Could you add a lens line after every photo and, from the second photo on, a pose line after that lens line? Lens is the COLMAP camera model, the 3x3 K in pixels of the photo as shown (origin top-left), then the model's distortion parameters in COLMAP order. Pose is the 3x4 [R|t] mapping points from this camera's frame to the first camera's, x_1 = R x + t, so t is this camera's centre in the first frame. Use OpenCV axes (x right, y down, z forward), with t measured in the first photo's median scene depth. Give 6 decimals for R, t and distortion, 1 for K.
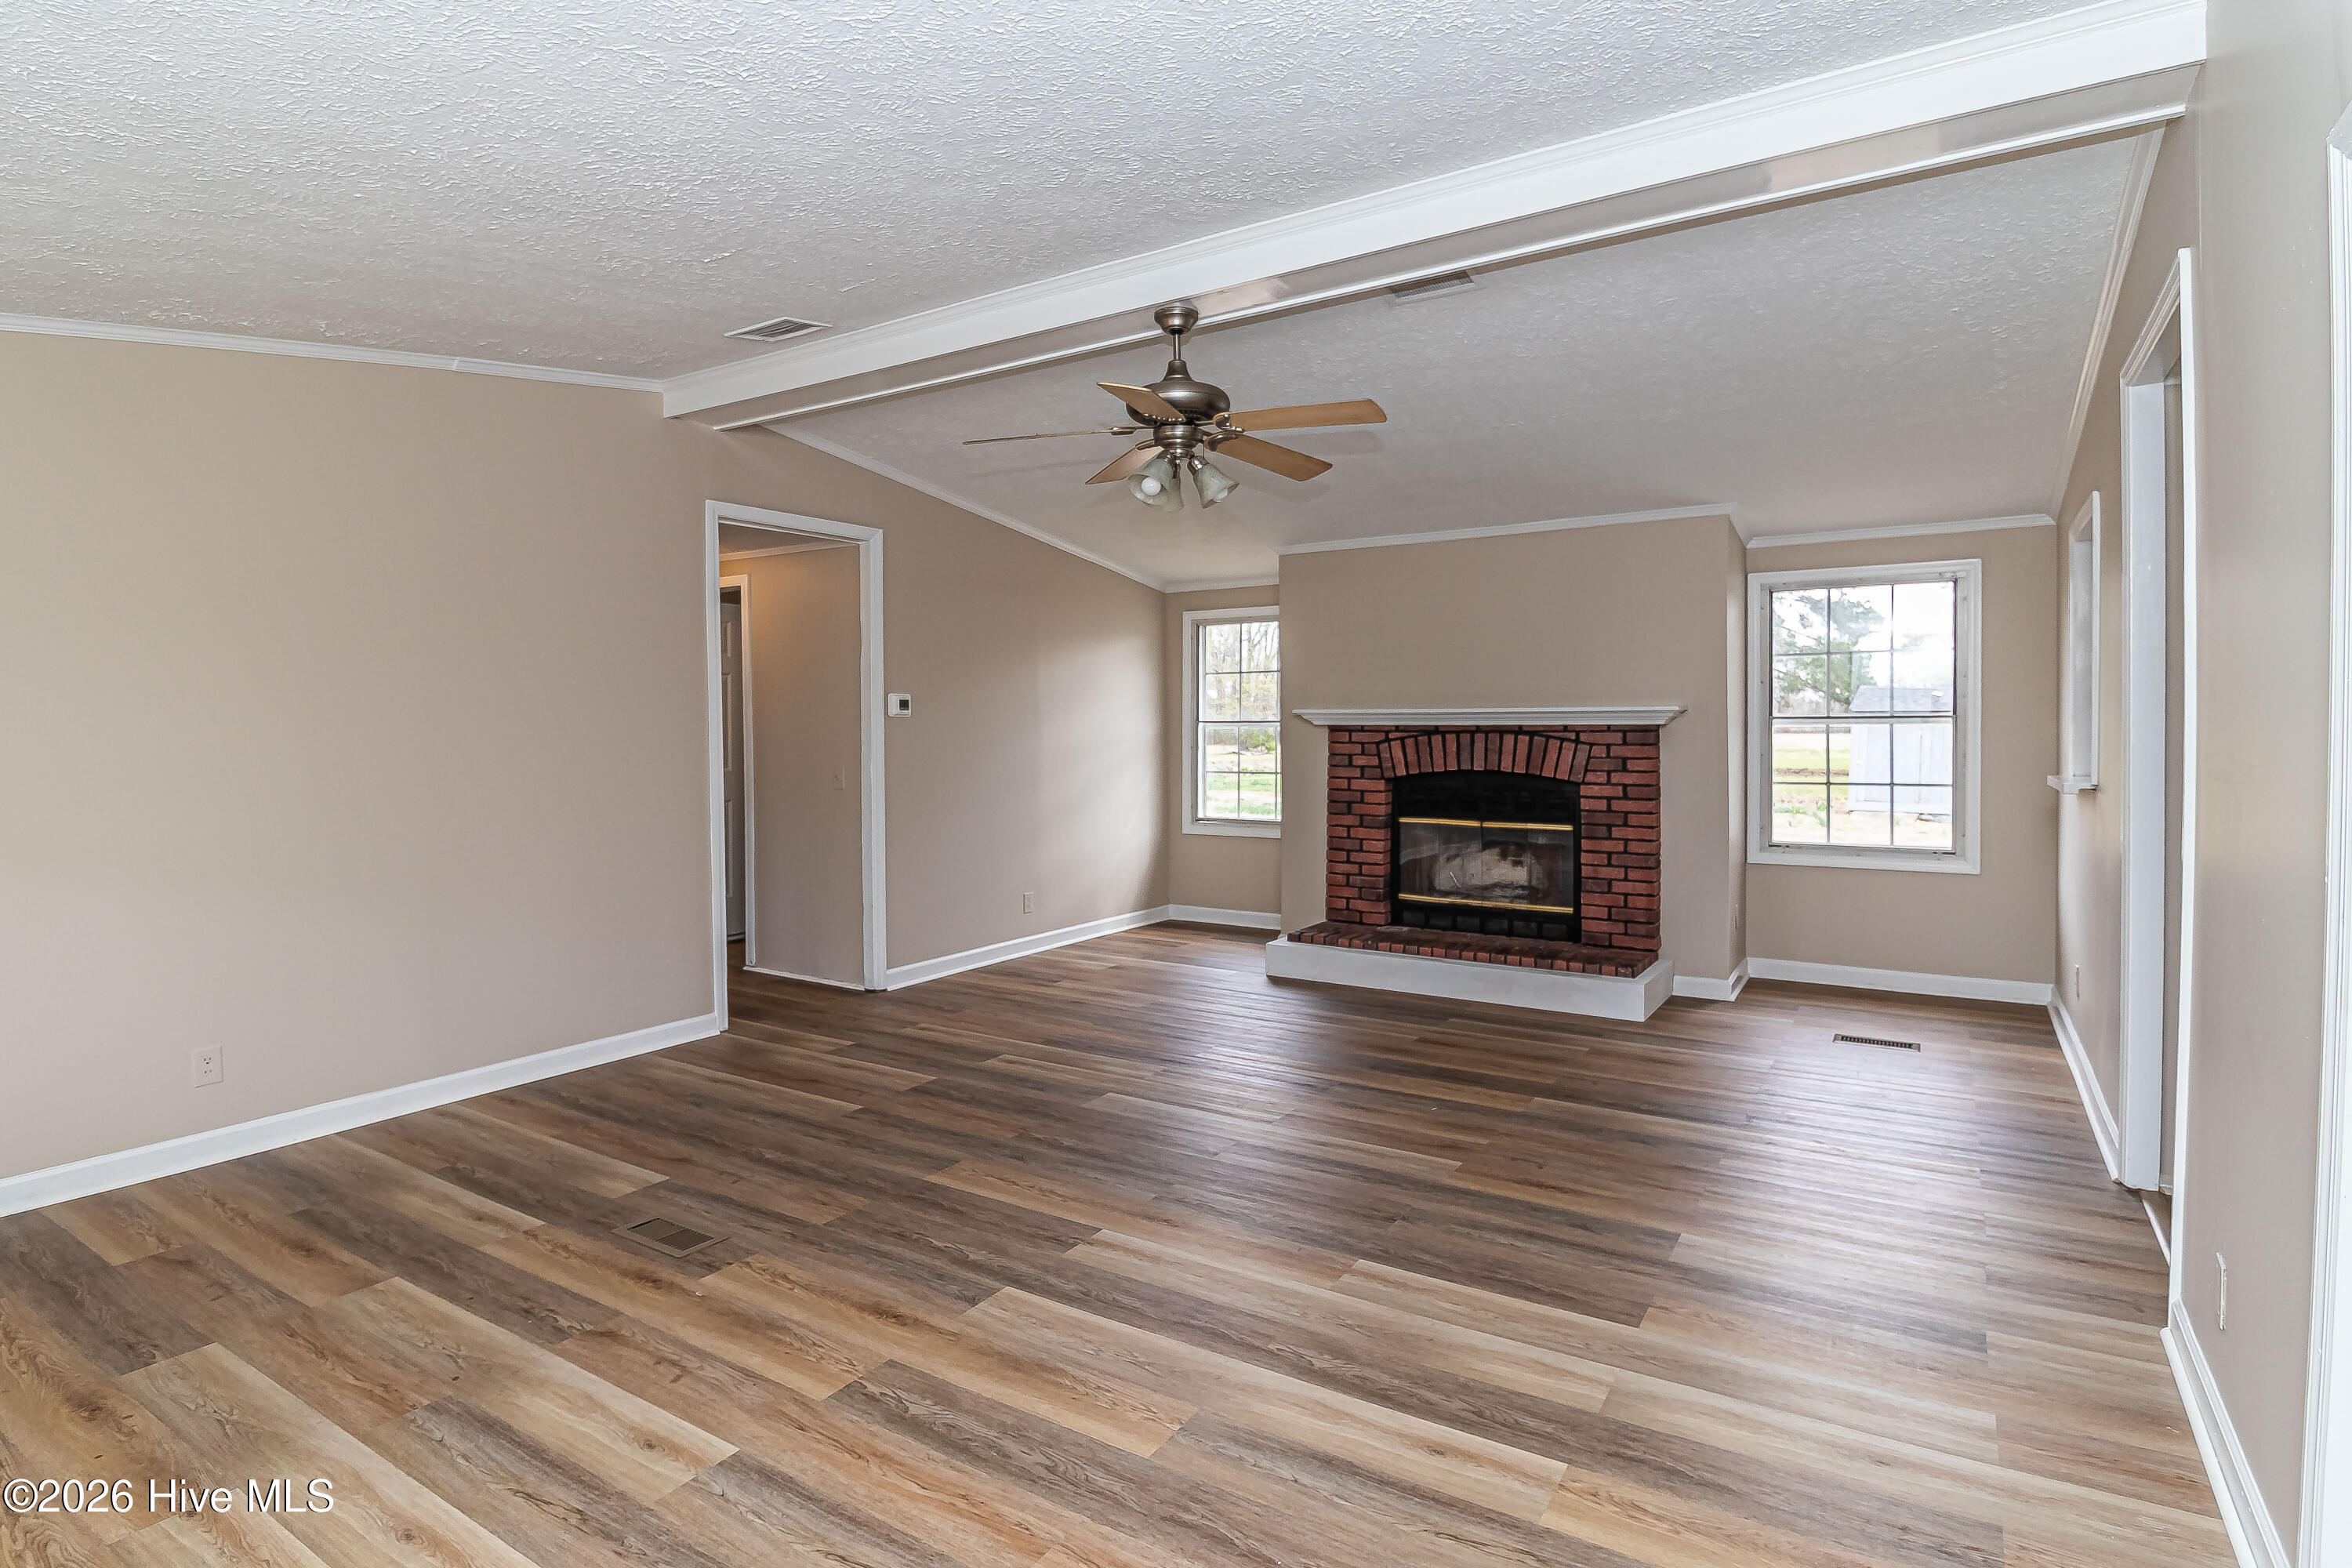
lens RADIAL K [[1153.2, 0, 1250.3], [0, 1153.2, 759.0], [0, 0, 1]] dist [0.009854, -0.015899]
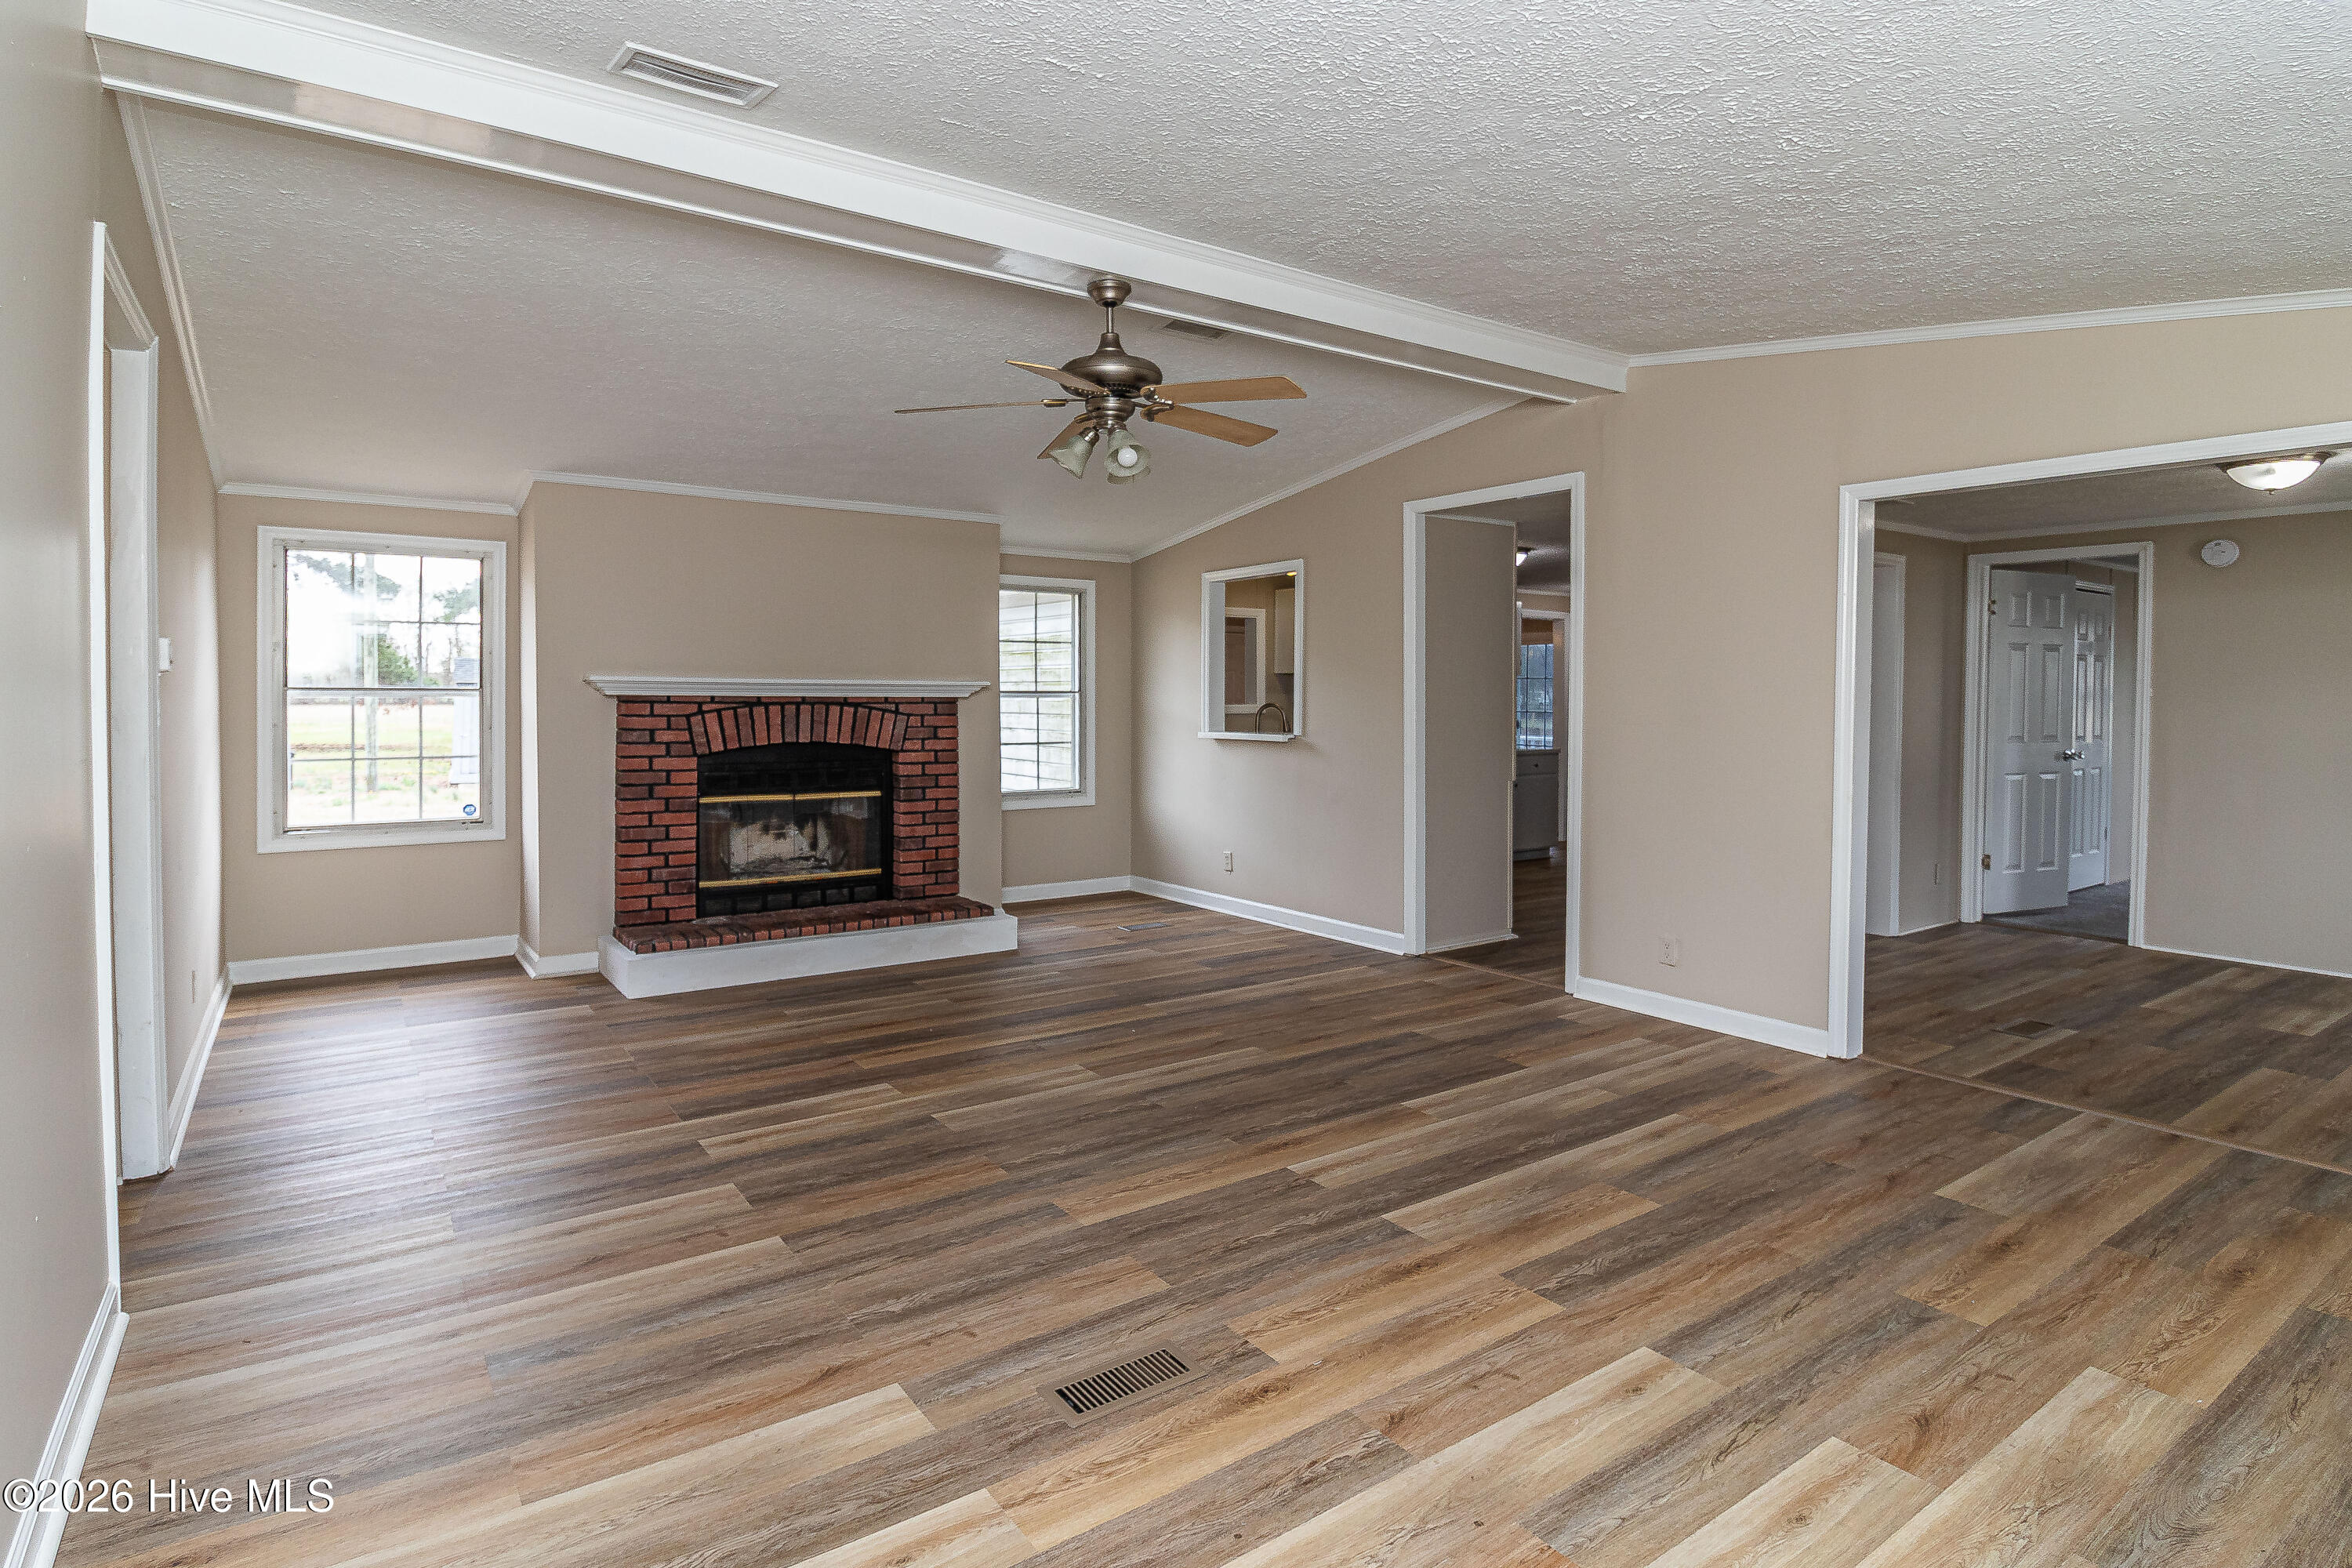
lens RADIAL K [[1101.3, 0, 1181.3], [0, 1101.3, 728.0], [0, 0, 1]] dist [0.002221, -0.013382]
pose [[0.442237, -0.019110, 0.896694, -0.526134], [0.020830, 0.999722, 0.011033, -0.006449], [-0.896656, 0.013798, 0.442513, 0.307628]]
